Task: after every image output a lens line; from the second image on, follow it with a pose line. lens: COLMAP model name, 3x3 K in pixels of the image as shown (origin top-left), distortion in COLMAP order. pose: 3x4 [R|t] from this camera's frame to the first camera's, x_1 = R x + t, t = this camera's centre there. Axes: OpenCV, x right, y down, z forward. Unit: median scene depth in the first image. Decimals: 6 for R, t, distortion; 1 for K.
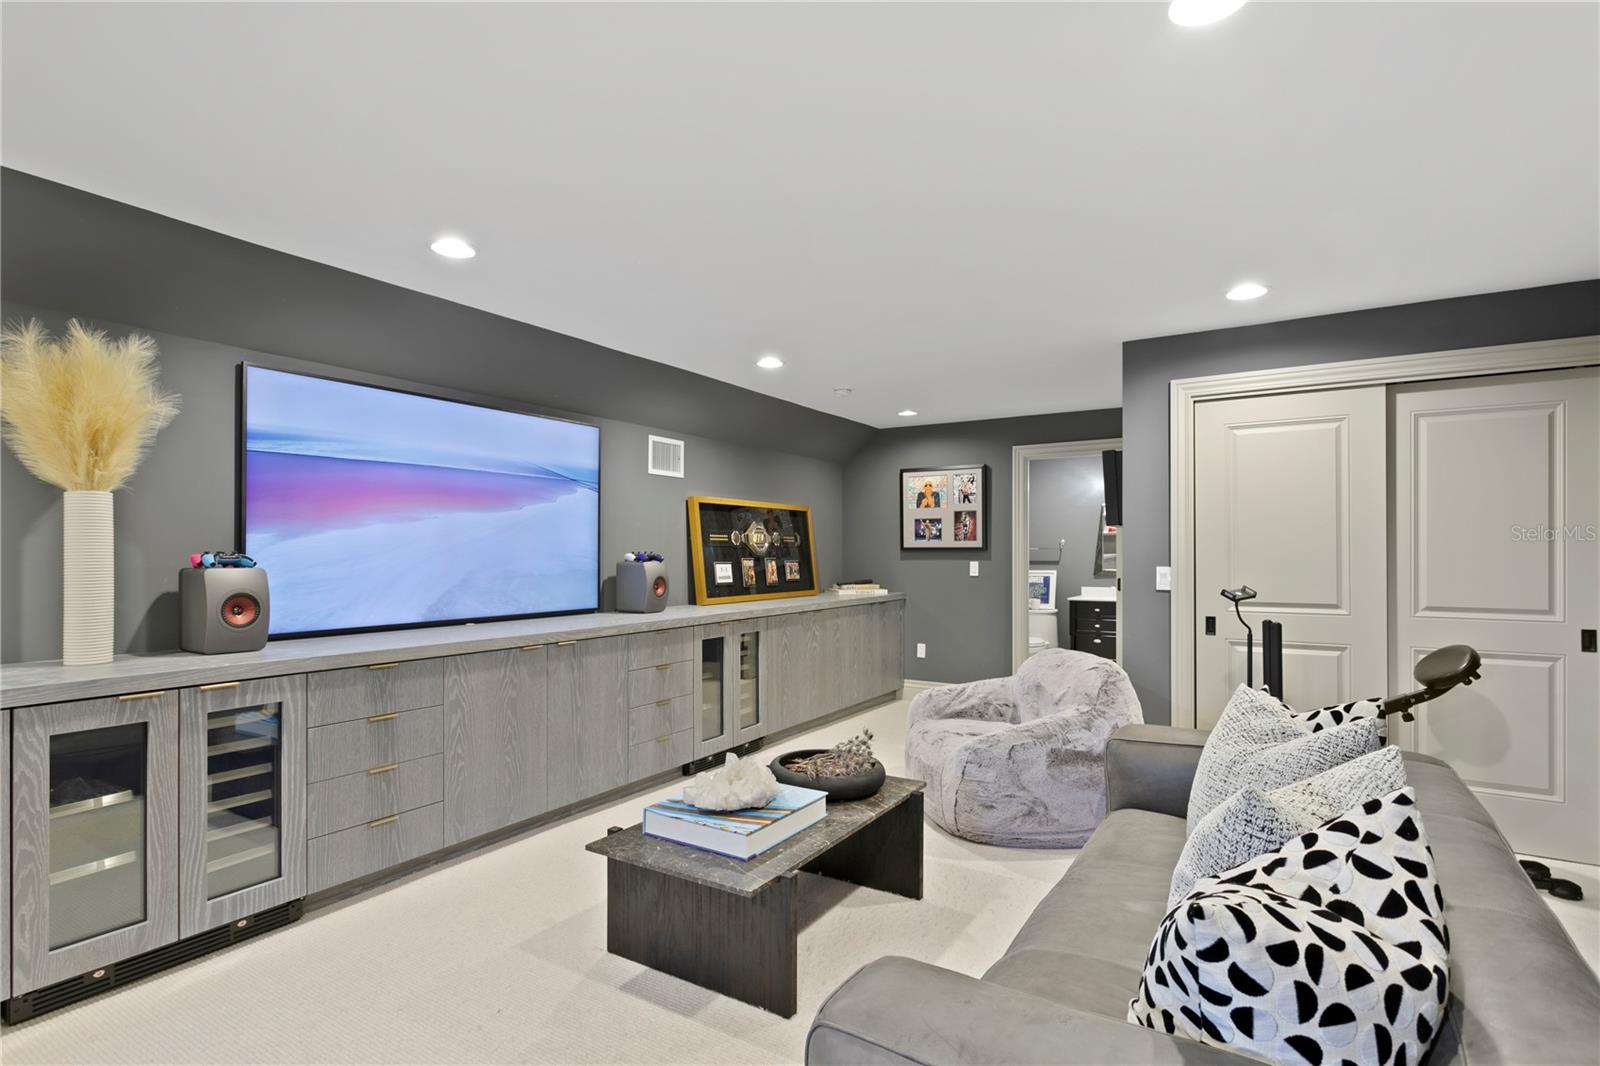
lens RADIAL K [[810.0, 0, 763.6], [0, 810.0, 549.7], [0, 0, 1]] dist [-0.005894, -0.000186]
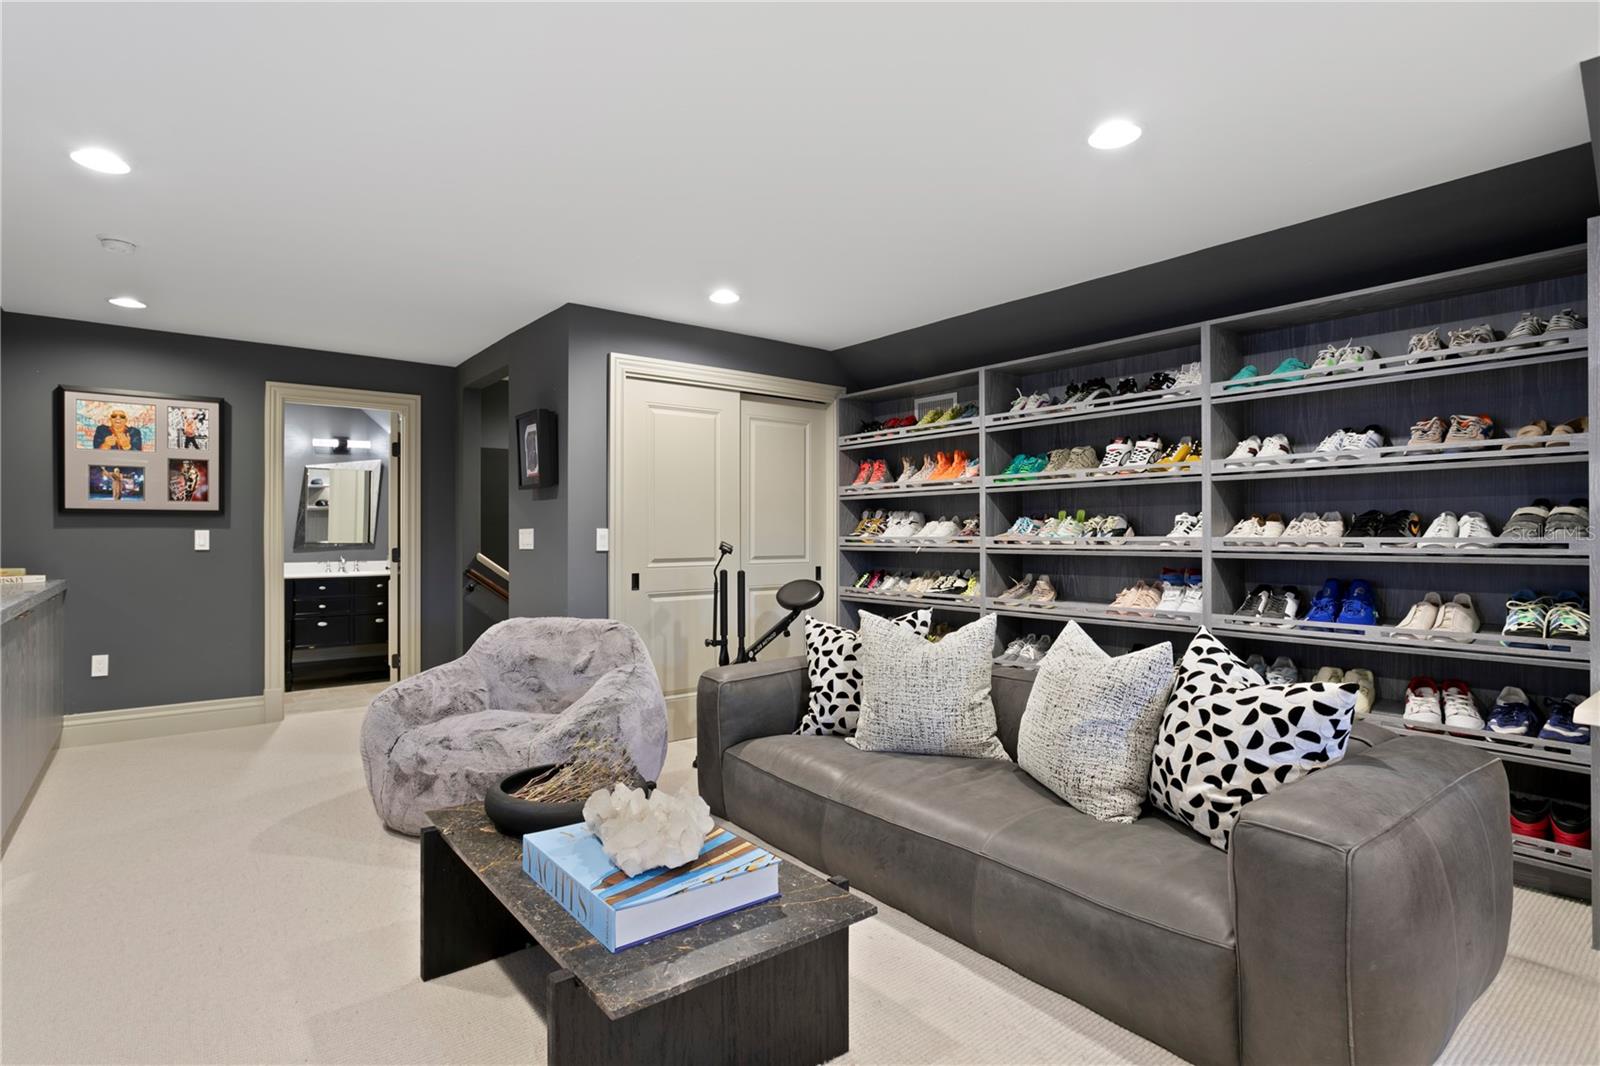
lens RADIAL K [[810.0, 0, 793.0], [0, 810.0, 534.9], [0, 0, 1]] dist [-0.005894, -0.000186]
pose [[0.310577, 0.000428, 0.950548, -0.262551], [-0.002202, 0.999998, 0.000269, 0.017464], [-0.950546, -0.002177, 0.310577, 0.270635]]
